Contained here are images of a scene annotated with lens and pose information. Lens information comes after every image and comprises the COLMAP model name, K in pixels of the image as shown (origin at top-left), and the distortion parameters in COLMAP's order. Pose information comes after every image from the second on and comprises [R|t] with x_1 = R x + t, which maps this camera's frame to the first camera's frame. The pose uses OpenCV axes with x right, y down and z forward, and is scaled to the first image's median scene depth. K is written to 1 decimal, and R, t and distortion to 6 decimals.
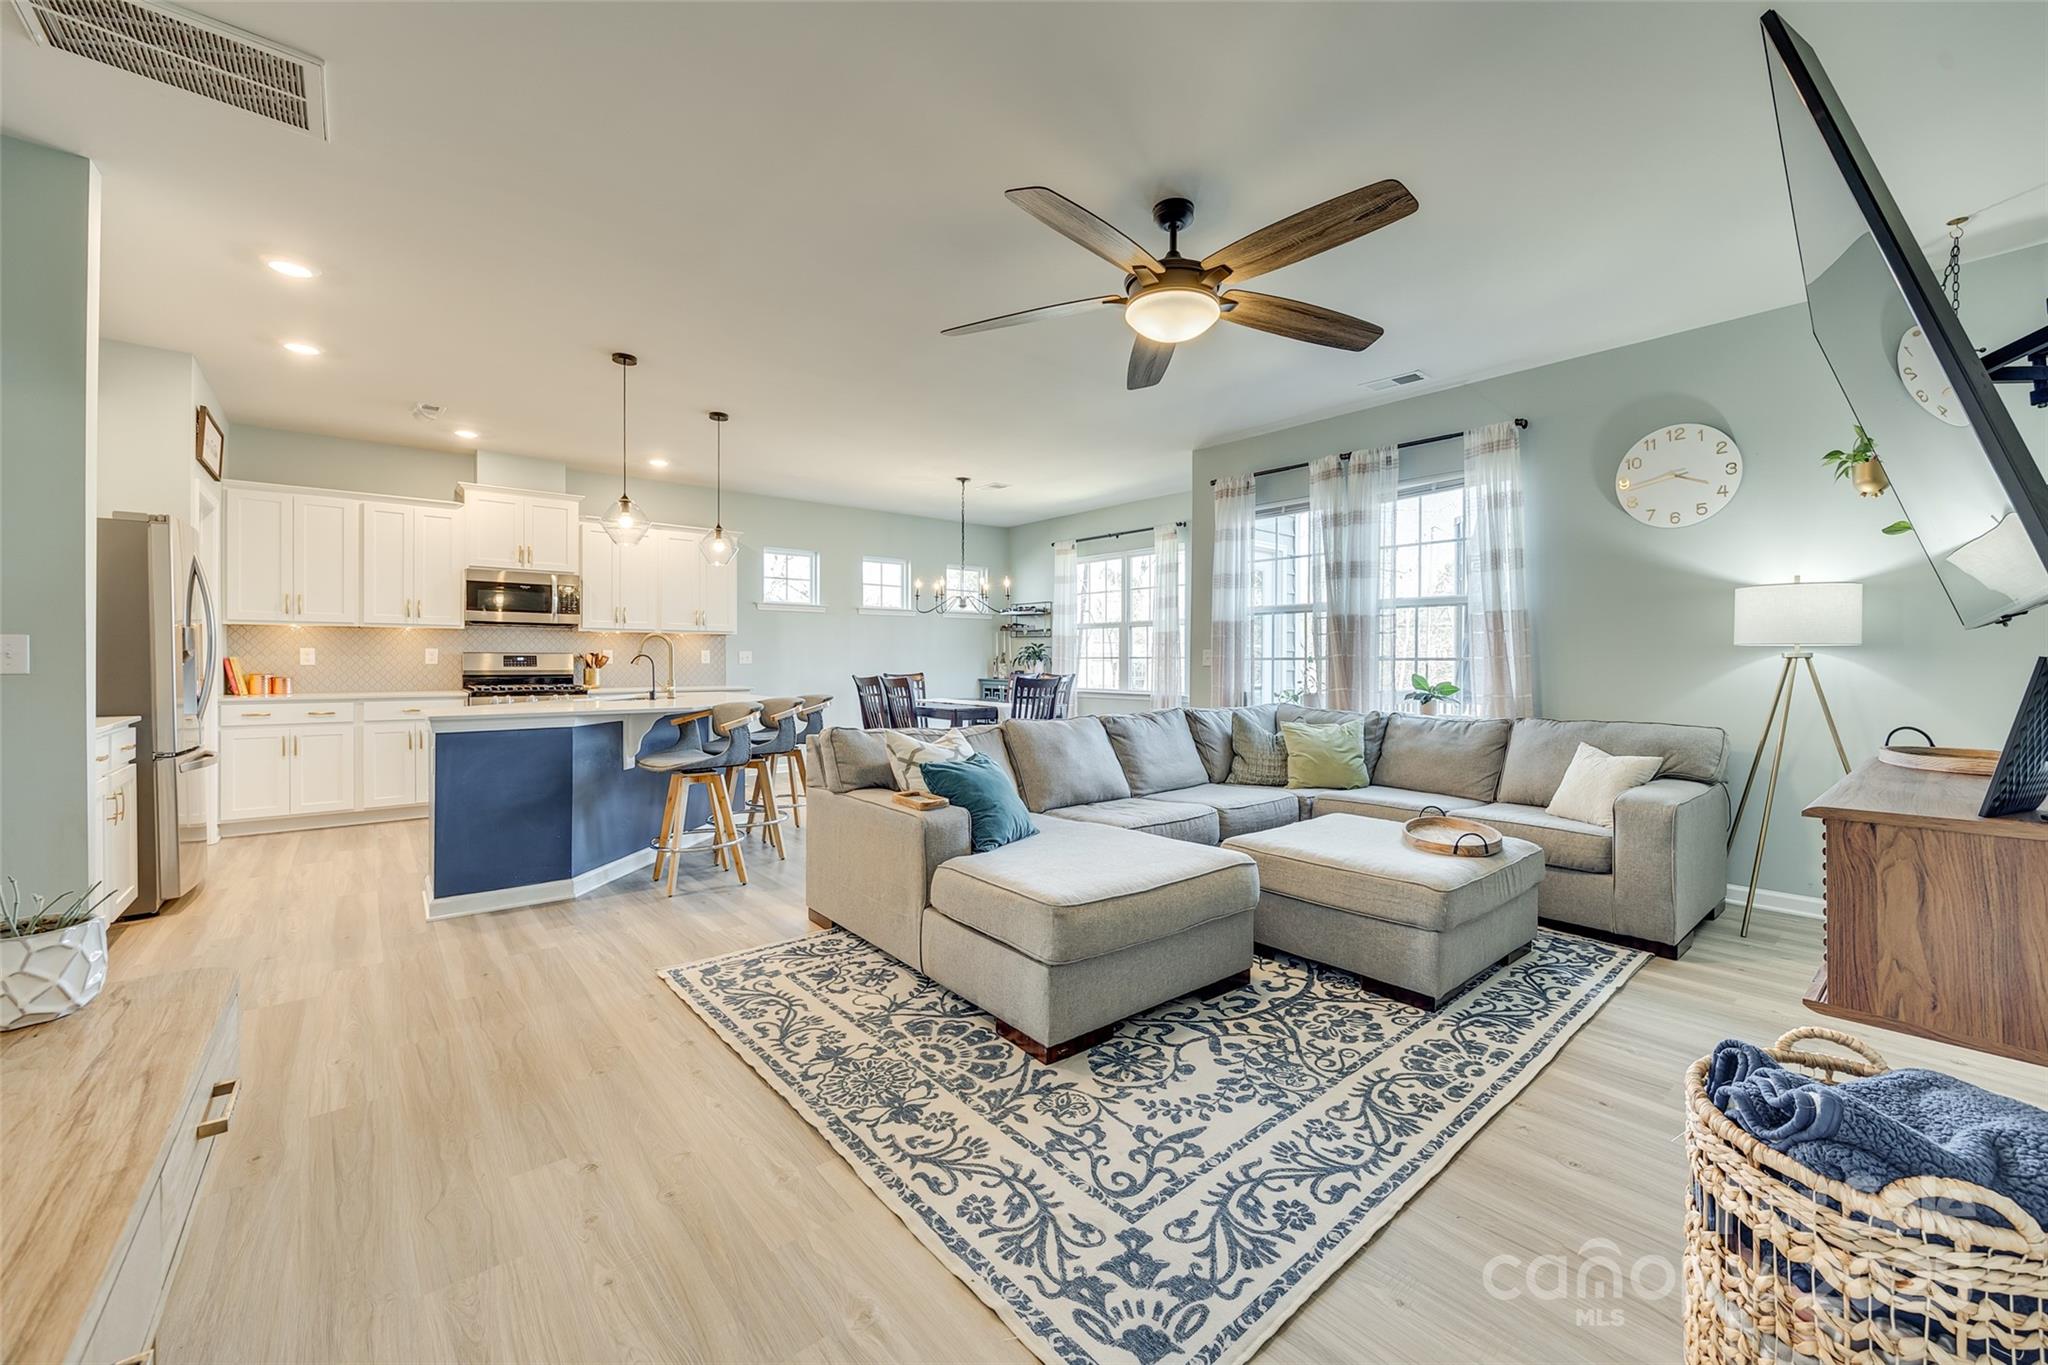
lens RADIAL K [[796.3, 0, 1060.3], [0, 796.3, 674.1], [0, 0, 1]] dist [-0.000872, -0.000046]
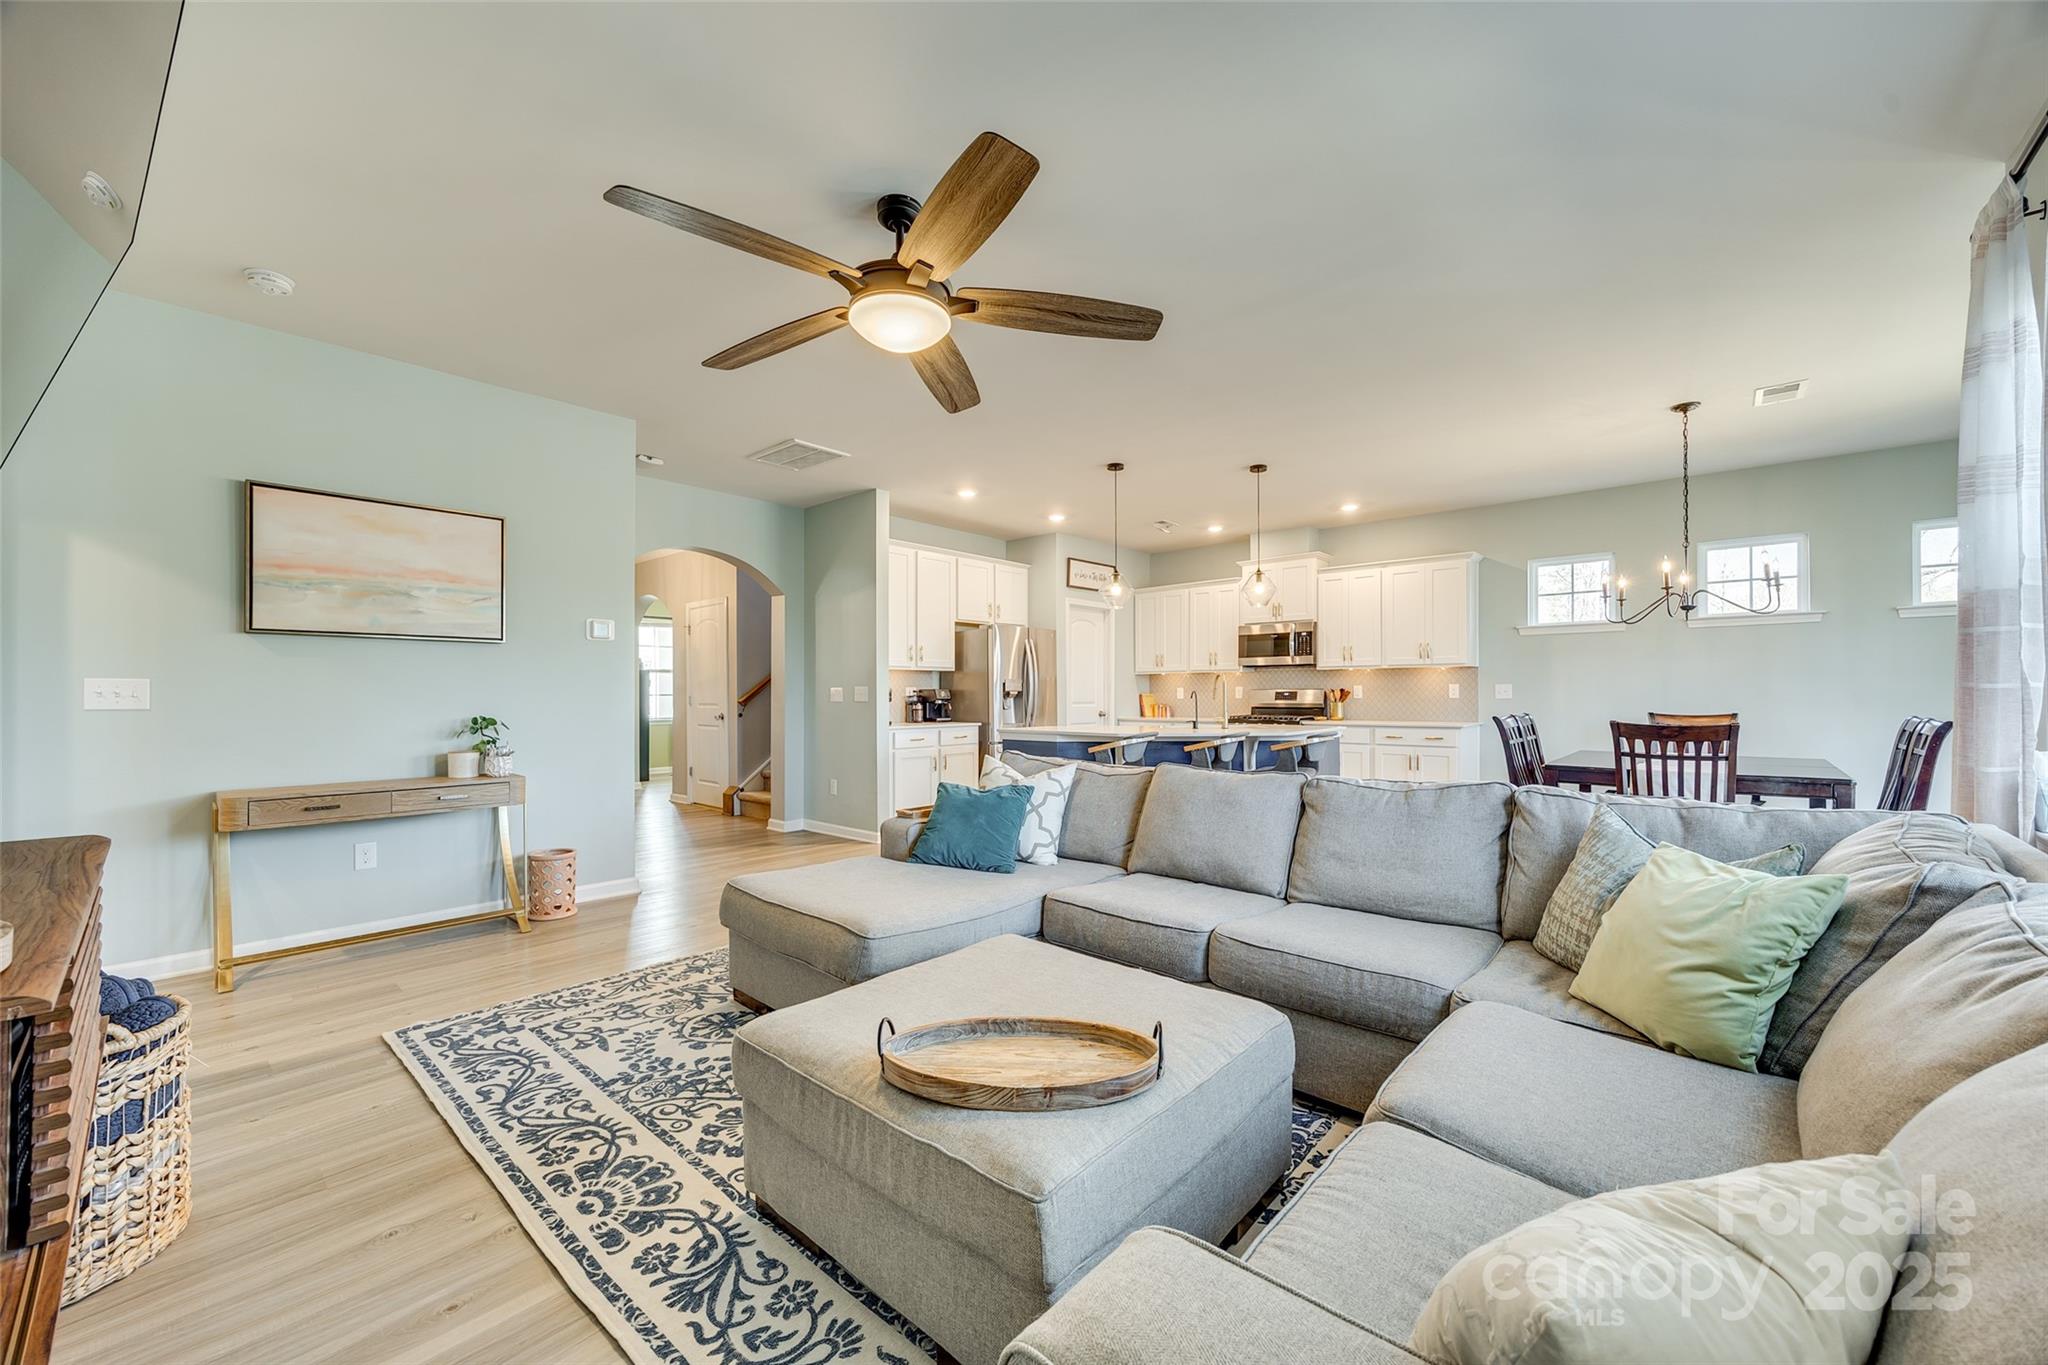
lens RADIAL K [[781.9, 0, 1023.9], [0, 781.9, 690.9], [0, 0, 1]] dist [-0.003279, -0.000234]
pose [[0.126472, -0.007267, -0.991944, 1.318228], [-0.017277, 0.999805, -0.009527, -0.017367], [0.991820, 0.018343, 0.126322, 1.286523]]
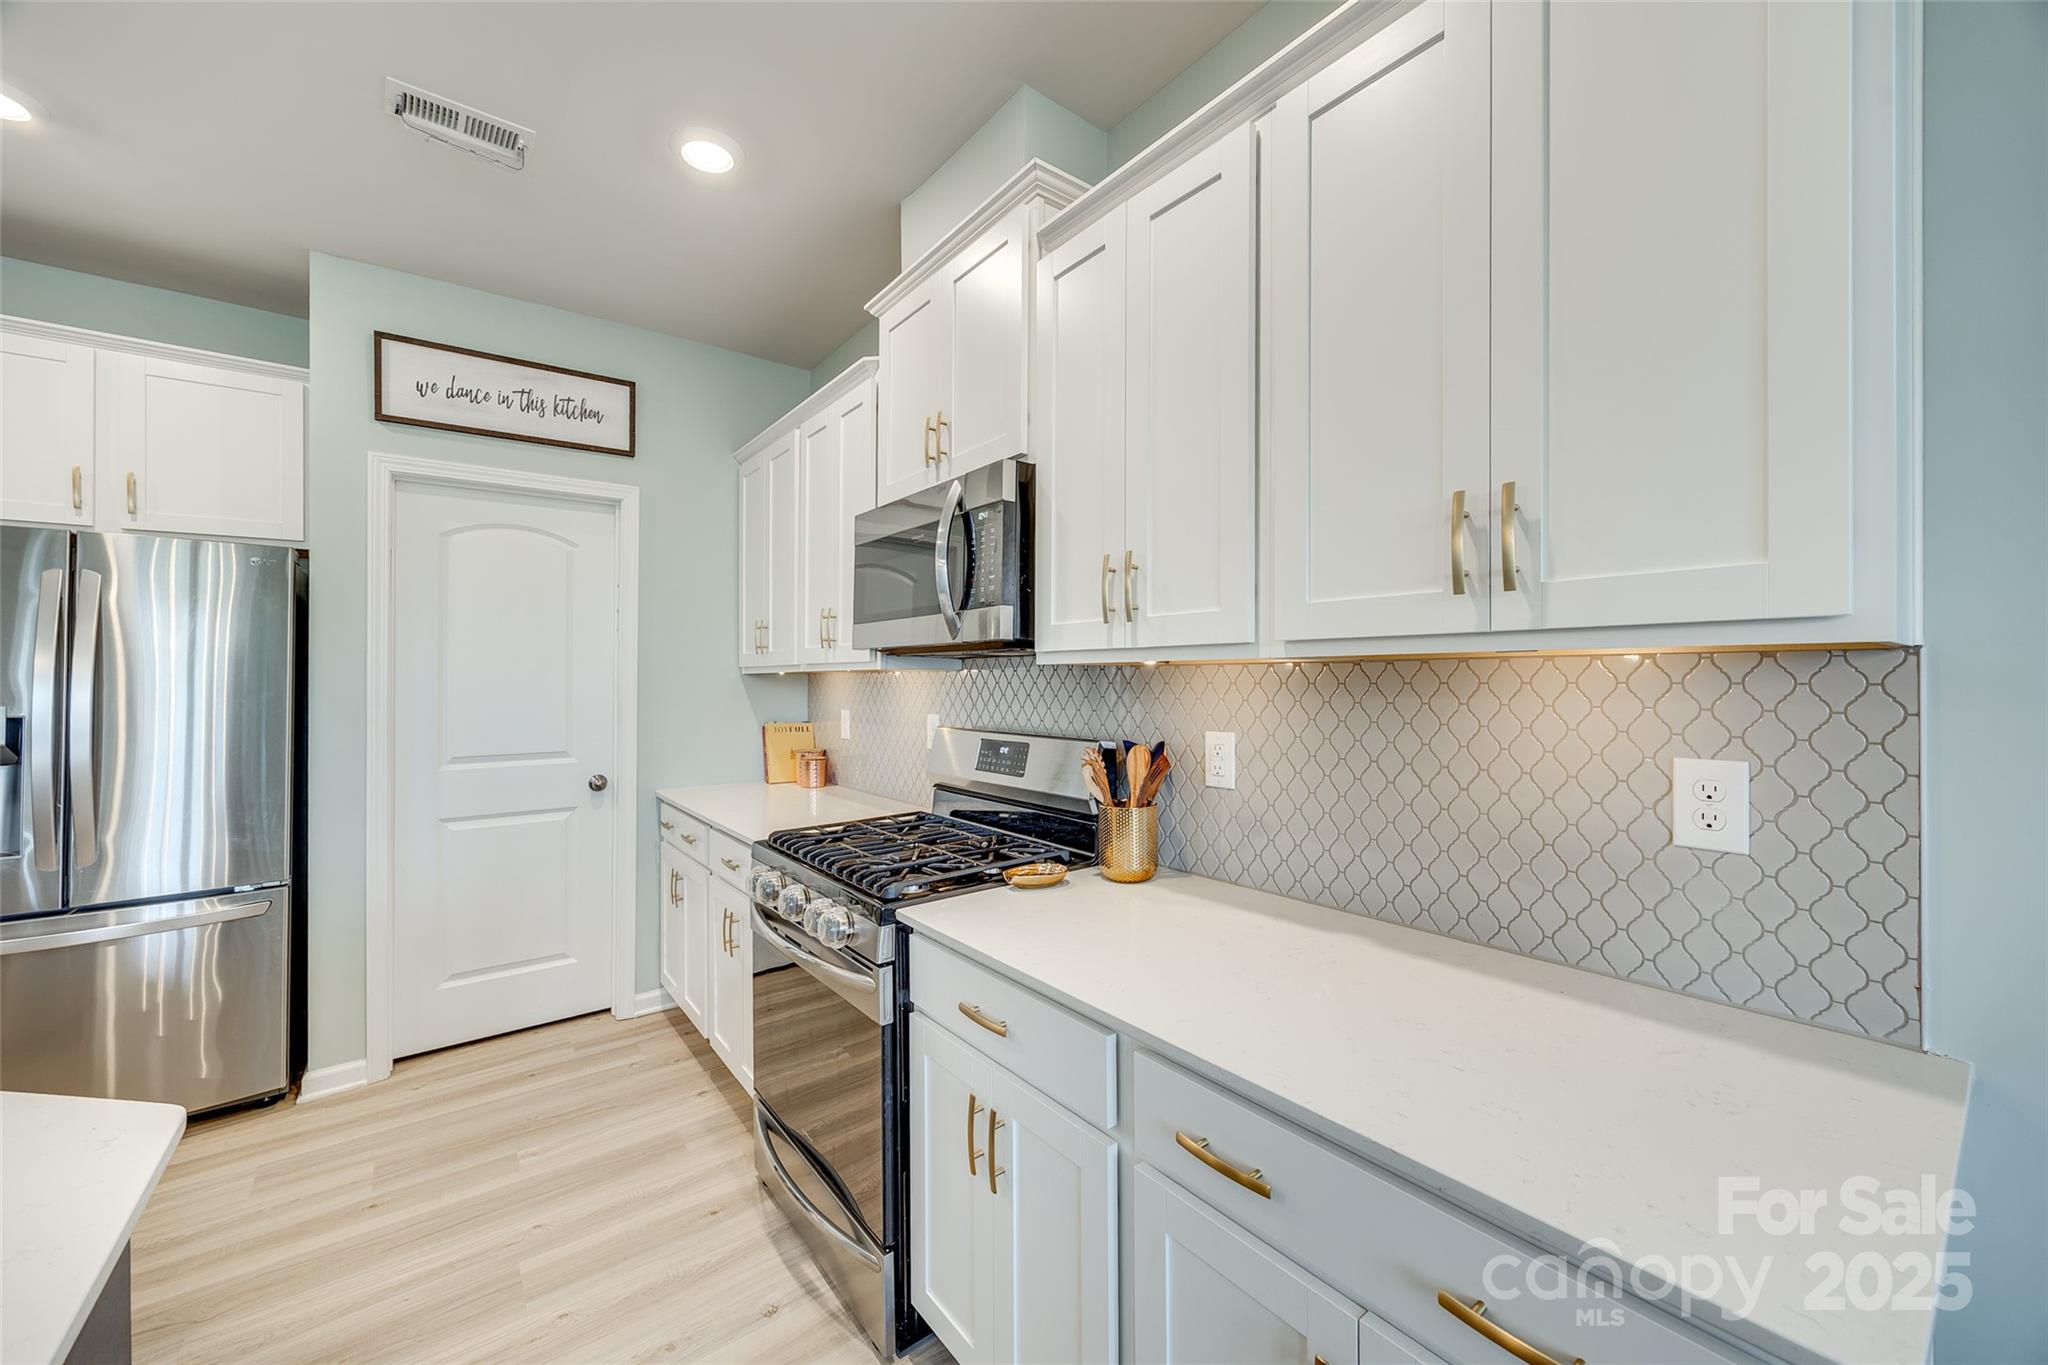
lens RADIAL K [[777.9, 0, 1021.3], [0, 777.9, 673.9], [0, 0, 1]] dist [-0.001440, 0.000483]
pose [[-0.058926, -0.007601, -0.998233, -0.989843], [-0.015685, 0.999855, -0.006688, -0.143054], [0.998139, 0.015264, -0.059037, 2.938838]]
